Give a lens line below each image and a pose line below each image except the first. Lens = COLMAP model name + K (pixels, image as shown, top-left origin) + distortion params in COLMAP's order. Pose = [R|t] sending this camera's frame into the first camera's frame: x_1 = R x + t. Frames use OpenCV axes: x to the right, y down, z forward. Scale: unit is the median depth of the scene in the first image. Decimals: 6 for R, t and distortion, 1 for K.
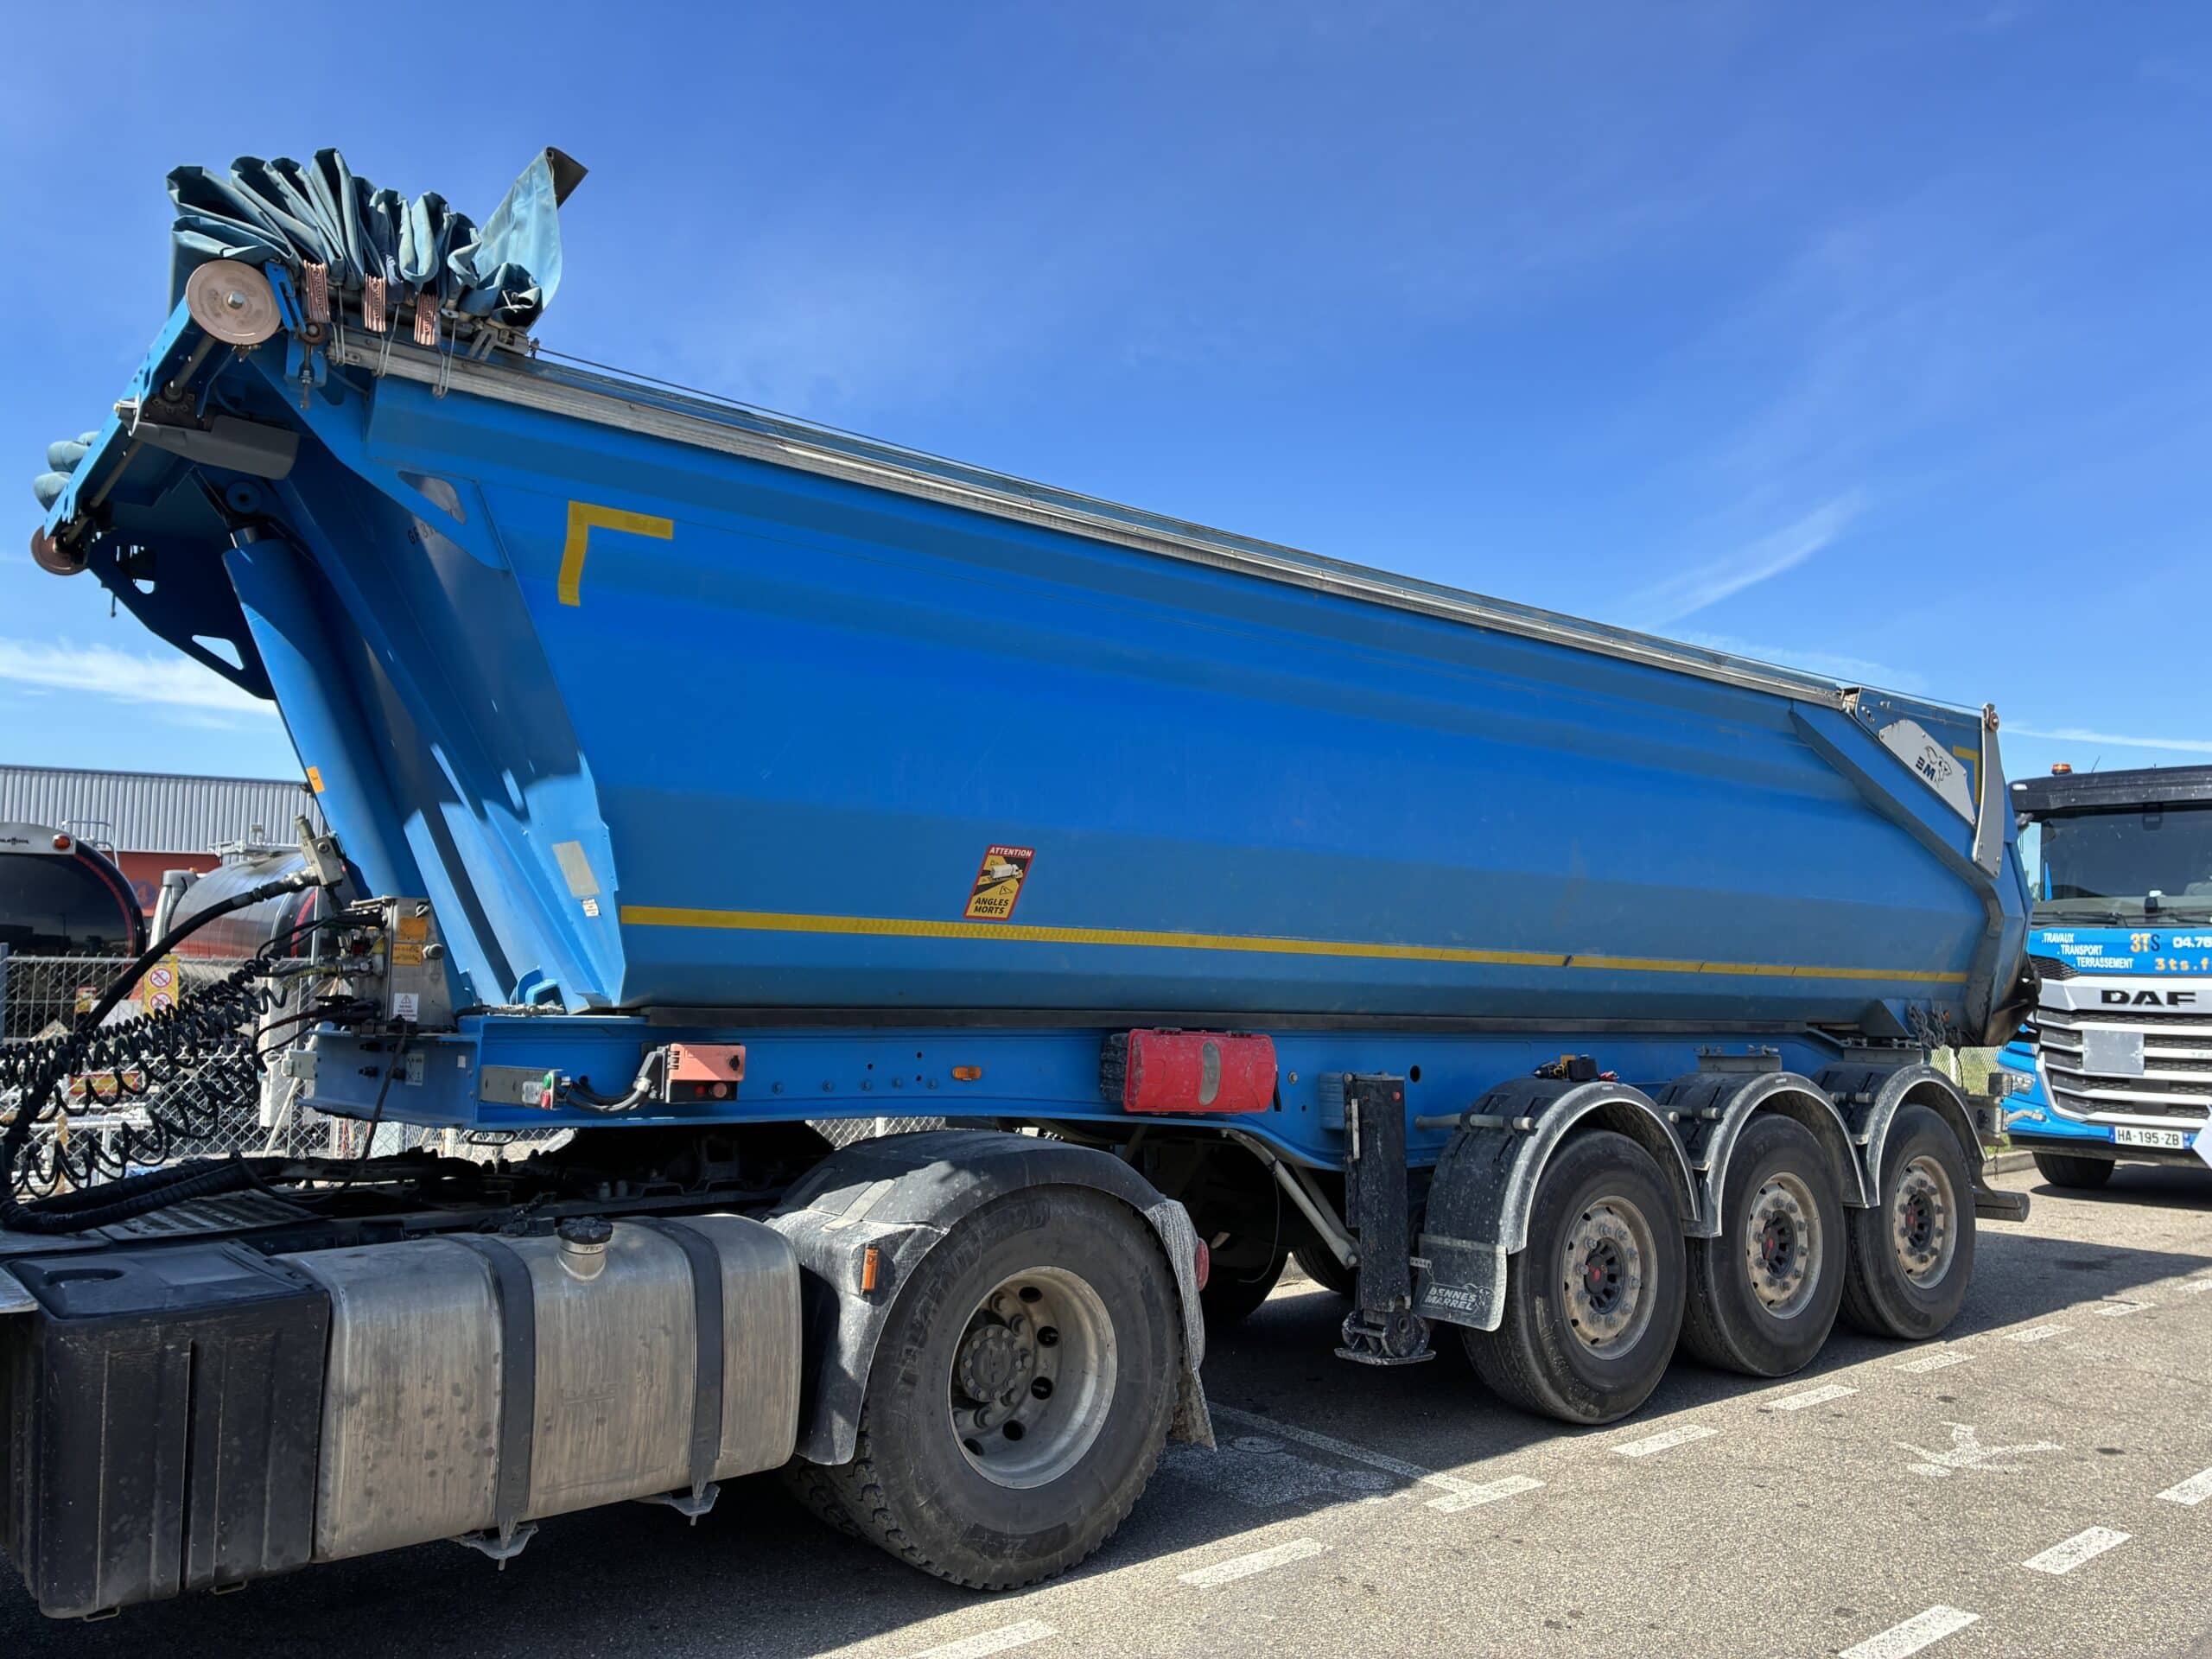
lens RADIAL K [[1675.9, 0, 1130.9], [0, 1675.9, 819.7], [0, 0, 1]] dist [-0.001135, -0.002352]
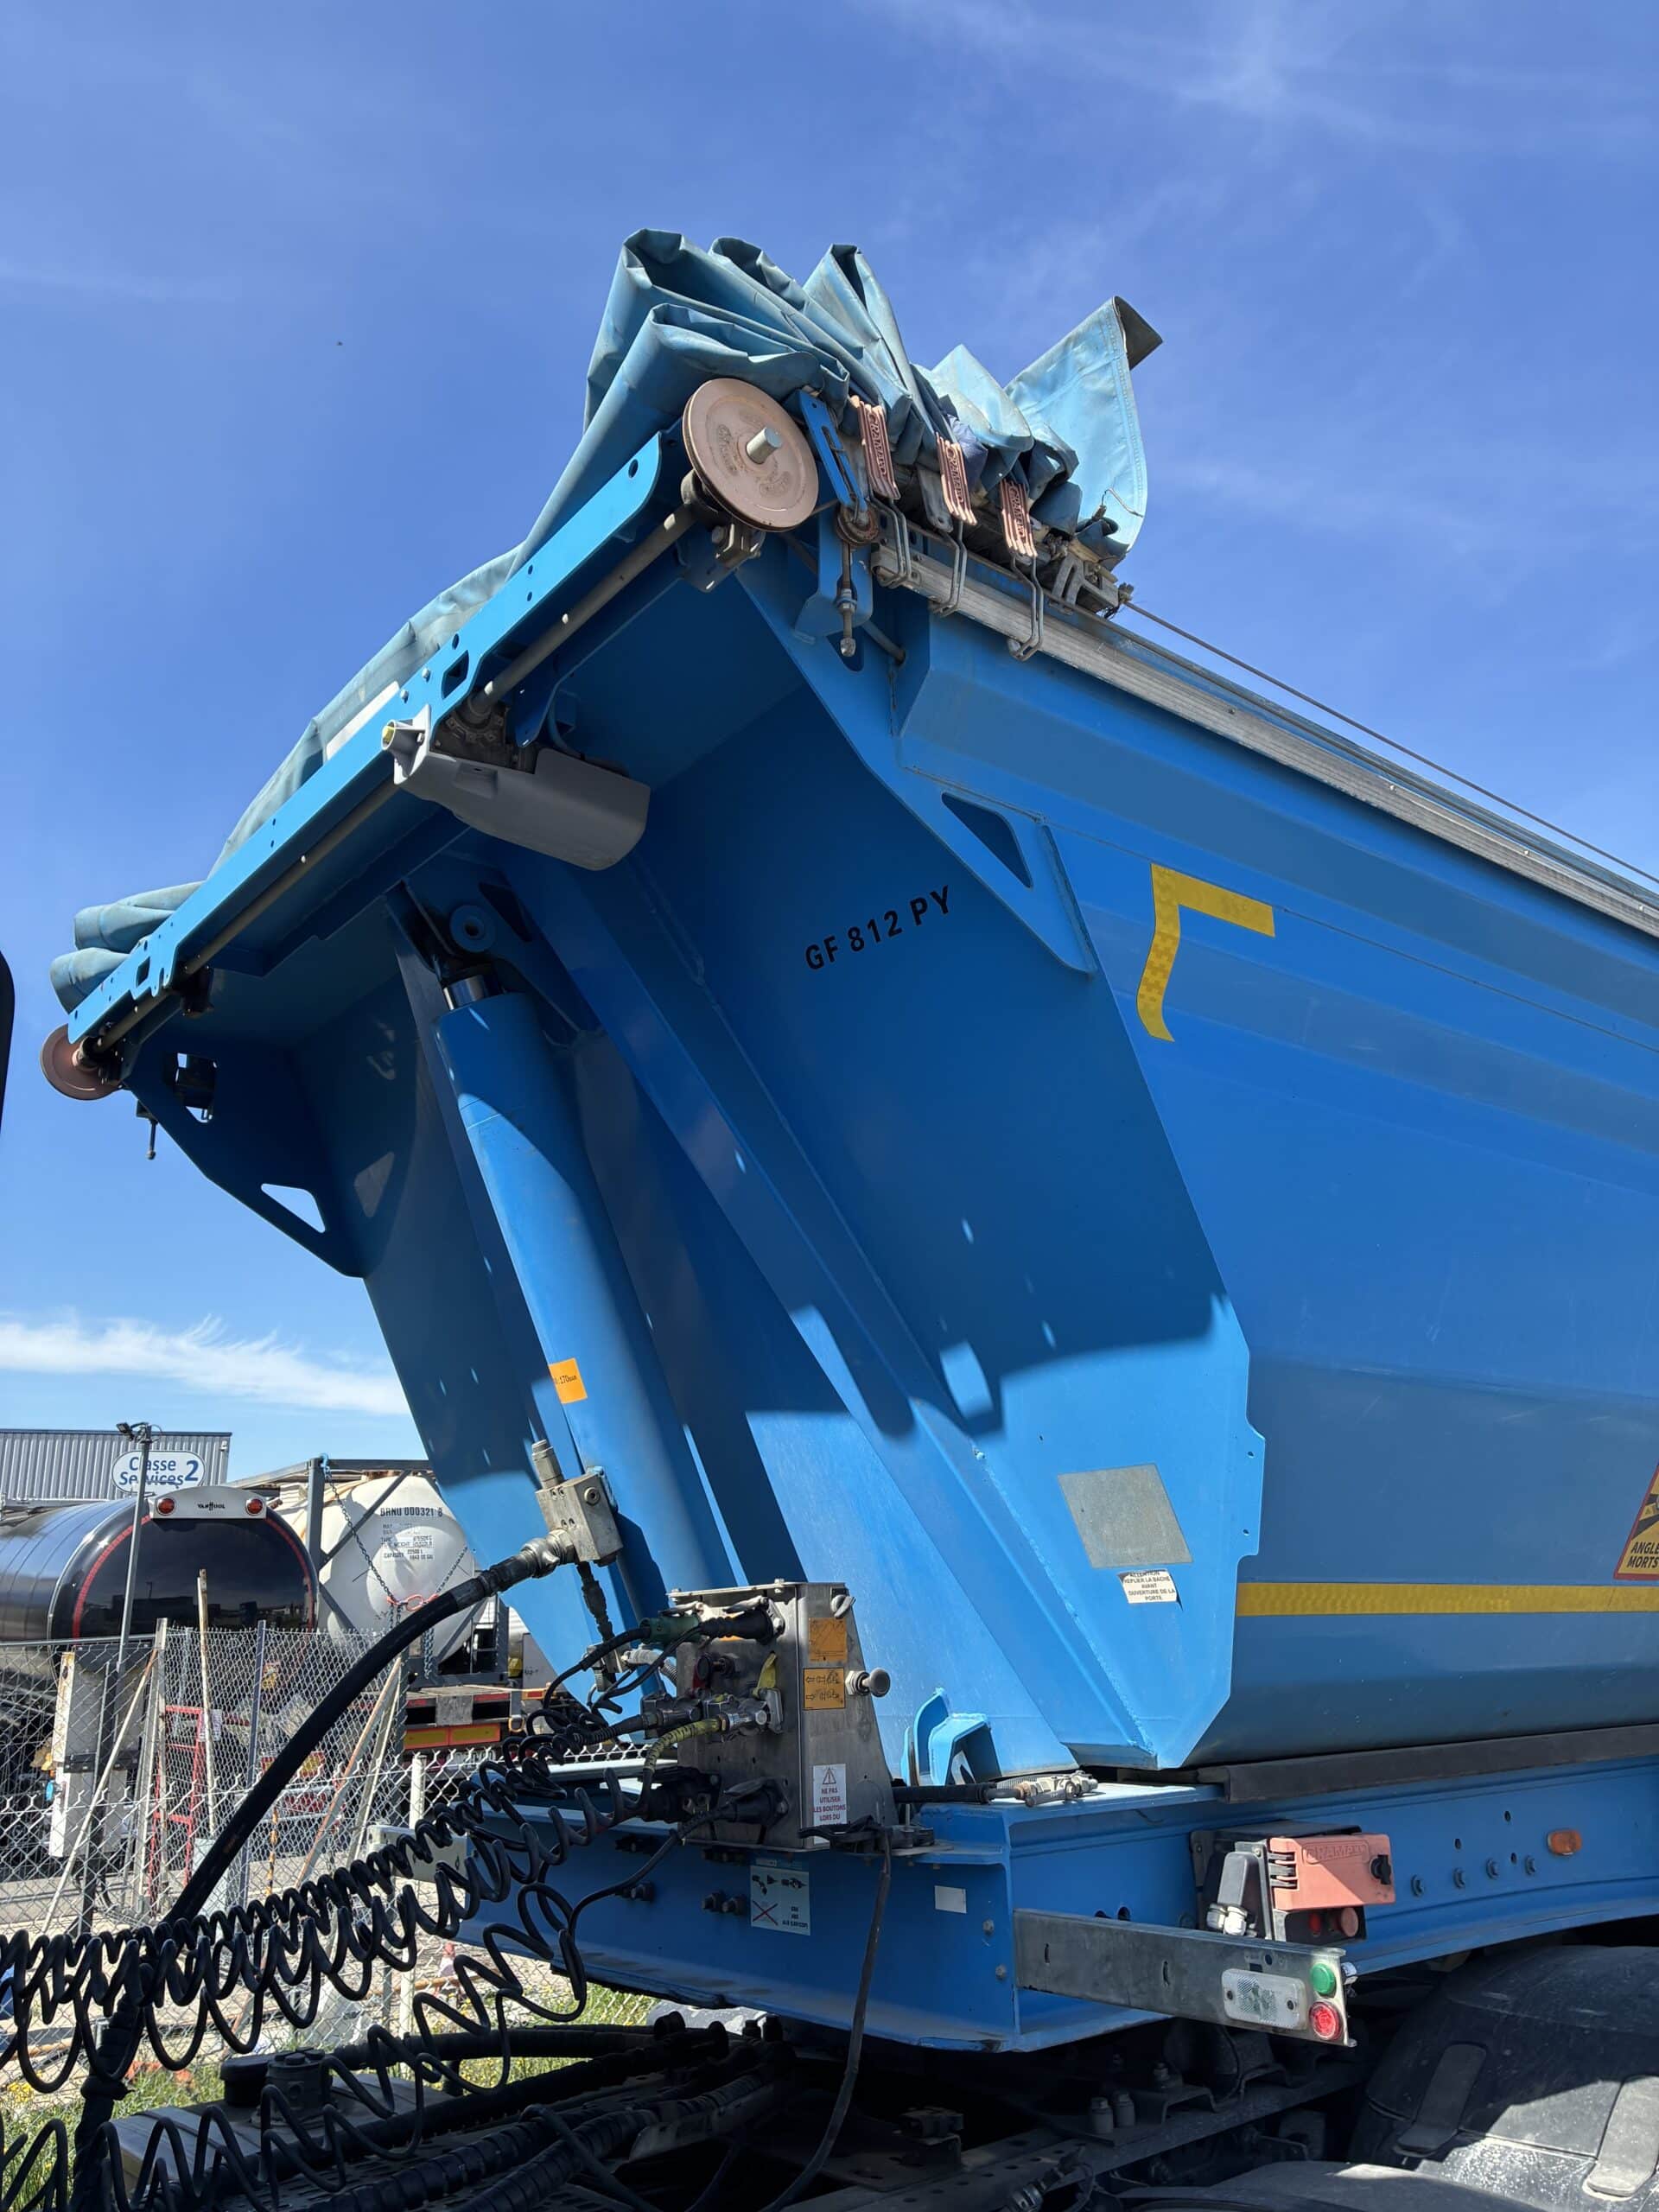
lens RADIAL K [[1691.8, 0, 841.3], [0, 1691.8, 1095.9], [0, 0, 1]] dist [0.010850, 0.001680]
pose [[0.999282, -0.037824, -0.002087, -0.288313], [0.036648, 0.979237, -0.199379, 0.000569], [0.009585, 0.199160, 0.979920, 0.287272]]
